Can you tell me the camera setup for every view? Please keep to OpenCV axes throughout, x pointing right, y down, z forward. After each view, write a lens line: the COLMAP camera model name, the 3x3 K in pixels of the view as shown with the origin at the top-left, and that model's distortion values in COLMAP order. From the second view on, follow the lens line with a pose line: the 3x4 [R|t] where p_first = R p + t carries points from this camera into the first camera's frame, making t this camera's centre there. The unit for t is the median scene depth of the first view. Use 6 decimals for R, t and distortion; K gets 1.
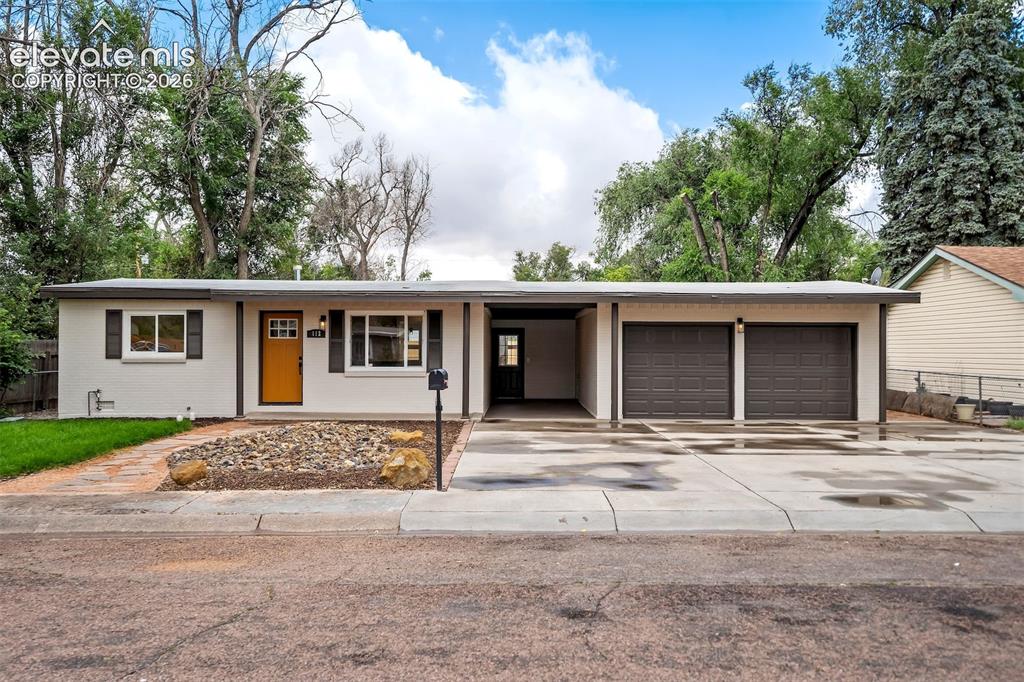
lens RADIAL K [[955.5, 0, 513.0], [0, 955.5, 343.0], [0, 0, 1]] dist [0.072714, -0.000188]
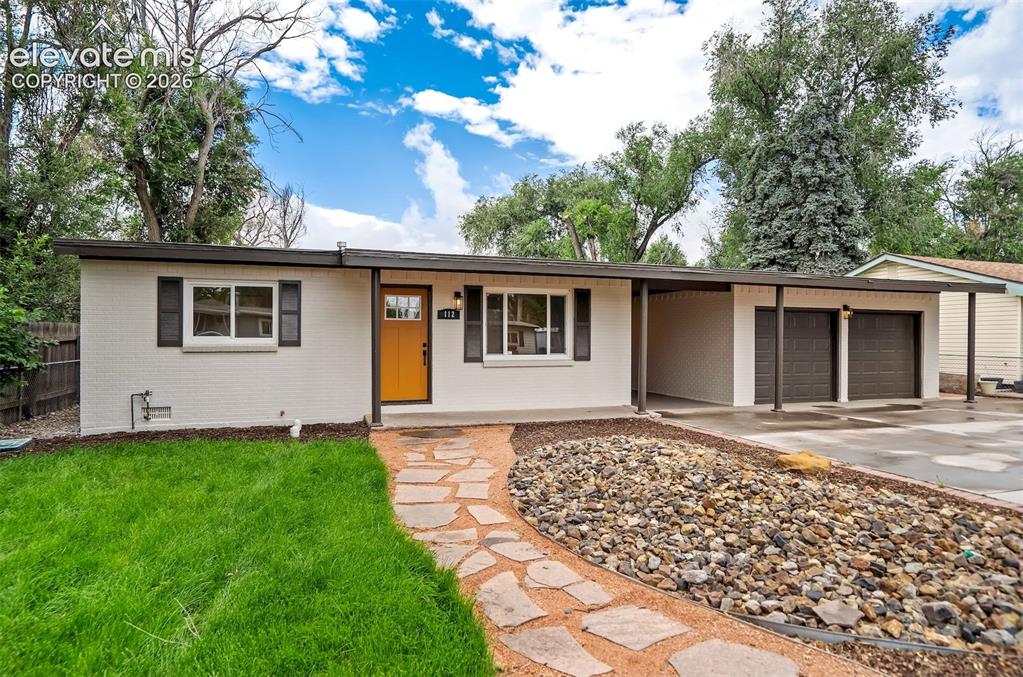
lens RADIAL K [[602.7, 0, 511.5], [0, 602.7, 338.5], [0, 0, 1]] dist [-0.004633, 0.000090]
pose [[0.941181, -0.000043, 0.337902, -0.326052], [-0.002463, 0.999973, 0.006987, 0.006776], [-0.337893, -0.007408, 0.941155, 0.502245]]
